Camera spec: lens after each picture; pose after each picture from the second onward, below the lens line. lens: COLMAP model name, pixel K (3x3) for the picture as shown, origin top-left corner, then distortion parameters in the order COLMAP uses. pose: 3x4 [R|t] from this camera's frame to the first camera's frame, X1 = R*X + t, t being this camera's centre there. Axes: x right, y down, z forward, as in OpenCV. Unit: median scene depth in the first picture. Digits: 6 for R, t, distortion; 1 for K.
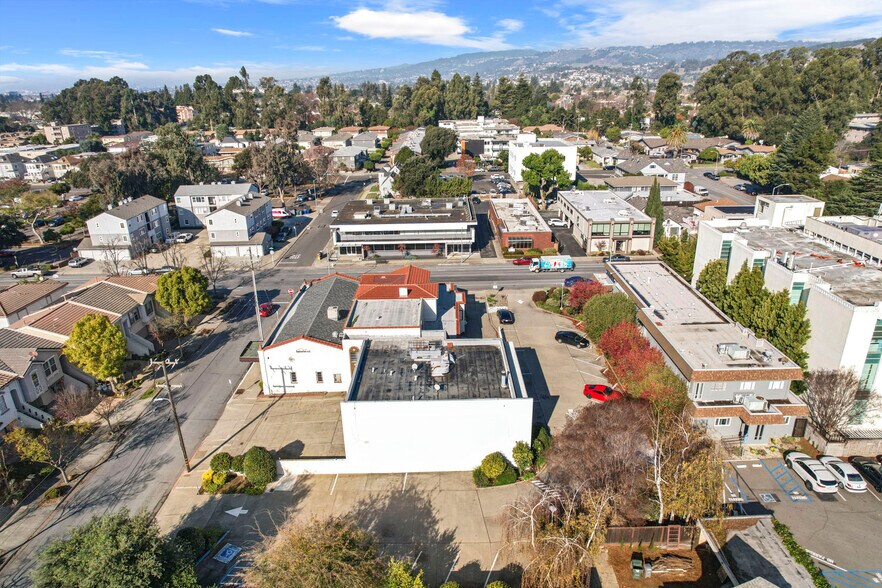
lens RADIAL K [[563.3, 0, 443.5], [0, 563.3, 292.1], [0, 0, 1]] dist [-0.077847, 0.068365]
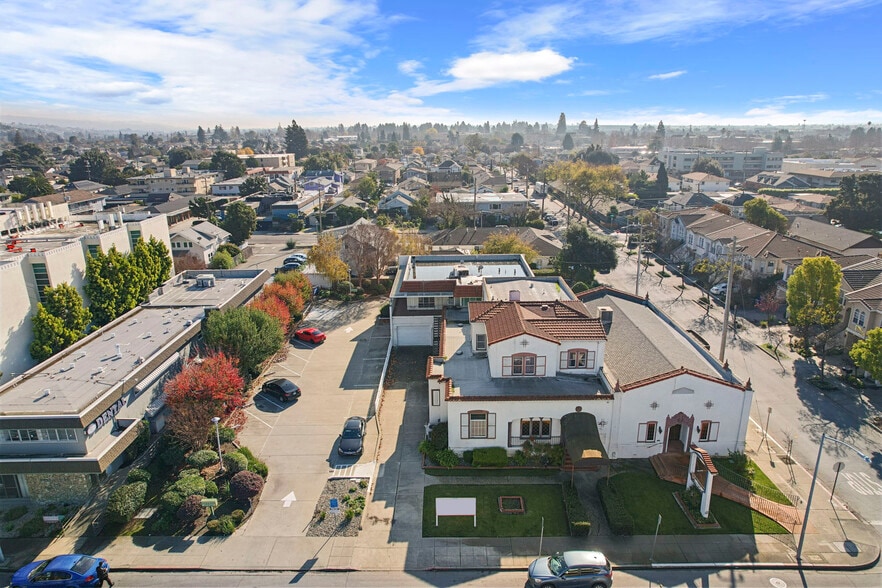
lens RADIAL K [[563.3, 0, 443.5], [0, 563.3, 292.1], [0, 0, 1]] dist [-0.077847, 0.068365]
pose [[-0.999347, 0.032522, 0.015721, 0.007402], [0.035374, 0.792973, 0.608229, -0.287660], [0.007315, 0.608388, -0.793606, 0.991426]]
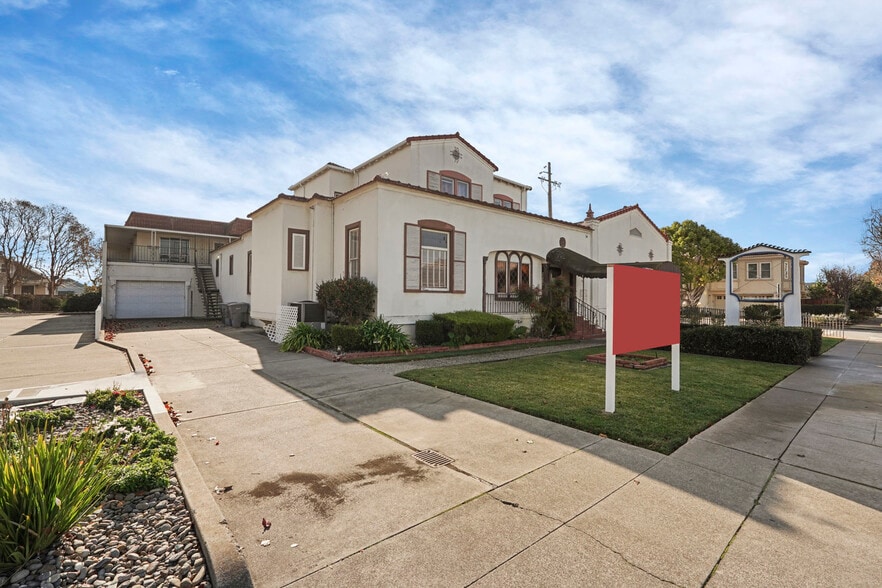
lens RADIAL K [[390.5, 0, 441.0], [0, 390.5, 294.0], [0, 0, 1]] dist [-0.003118, -0.000222]
pose [[-0.759533, 0.006225, -0.650439, 0.067208], [-0.223374, 0.936648, 0.269803, -0.014997], [0.610912, 0.350216, -0.710025, 0.838649]]
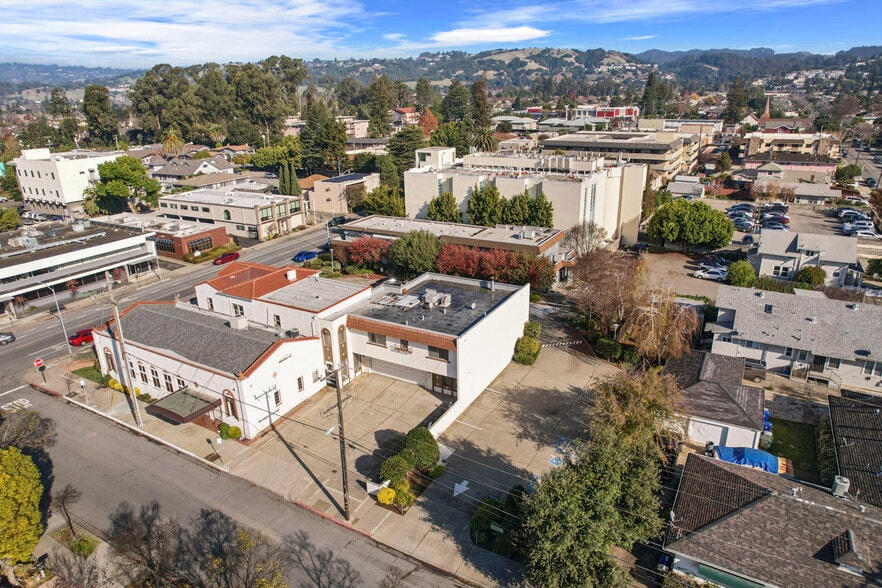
lens RADIAL K [[563.3, 0, 443.5], [0, 563.3, 292.1], [0, 0, 1]] dist [-0.077847, 0.068365]
pose [[0.495370, -0.286496, 0.820078, -0.432543], [0.320299, 0.937772, 0.134136, -0.010787], [-0.807476, 0.196223, 0.556308, 0.195337]]
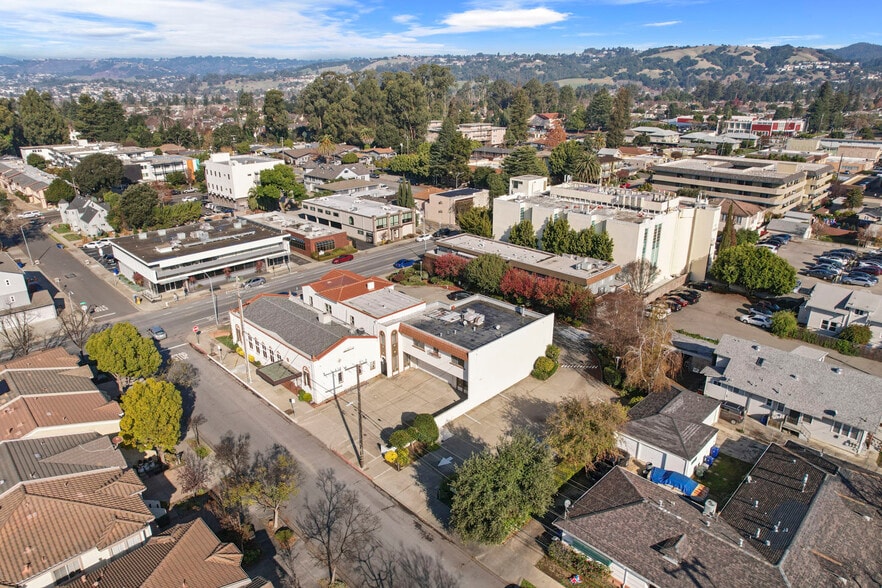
lens RADIAL K [[563.3, 0, 443.5], [0, 563.3, 292.1], [0, 0, 1]] dist [-0.077847, 0.068365]
pose [[0.709381, -0.229014, 0.666581, -0.467206], [0.243213, 0.967187, 0.073463, -0.023001], [-0.661533, 0.110008, 0.741803, 0.020565]]
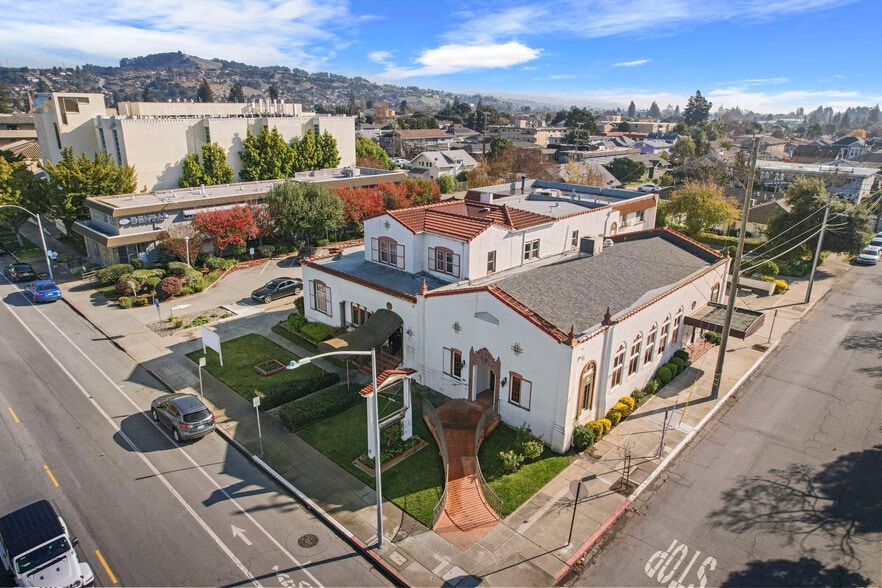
lens RADIAL K [[563.3, 0, 443.5], [0, 563.3, 292.1], [0, 0, 1]] dist [-0.077847, 0.068365]
pose [[-0.729670, -0.205630, 0.652148, -0.289787], [0.243970, 0.812659, 0.529211, -0.162291], [-0.638796, 0.545254, -0.542806, 0.891416]]
